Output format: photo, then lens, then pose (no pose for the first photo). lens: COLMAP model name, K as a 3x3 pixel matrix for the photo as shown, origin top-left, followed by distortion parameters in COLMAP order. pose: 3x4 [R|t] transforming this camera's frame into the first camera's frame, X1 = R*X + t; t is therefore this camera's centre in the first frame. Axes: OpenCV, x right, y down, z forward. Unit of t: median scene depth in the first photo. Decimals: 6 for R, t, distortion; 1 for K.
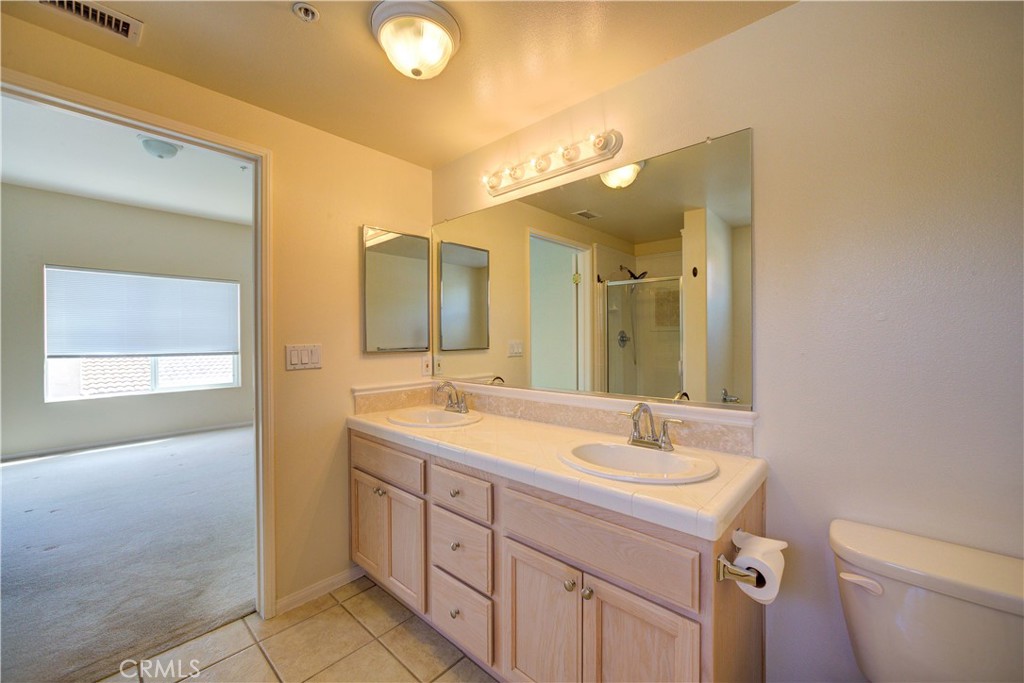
lens RADIAL K [[405.6, 0, 509.6], [0, 405.6, 339.4], [0, 0, 1]] dist [-0.008095, 0.001200]
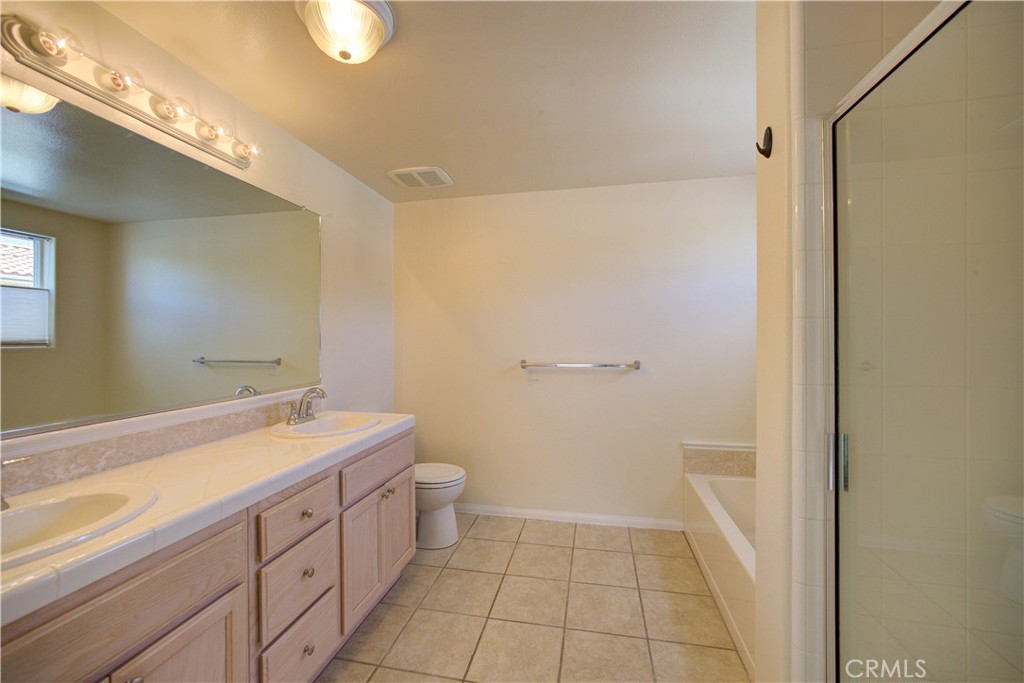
lens RADIAL K [[405.6, 0, 507.0], [0, 405.6, 338.1], [0, 0, 1]] dist [-0.008095, 0.001200]
pose [[-0.504408, 0.011472, 0.863389, -1.098087], [0.013781, 0.999891, -0.005234, 0.004826], [-0.863355, 0.009258, -0.504511, 1.038442]]
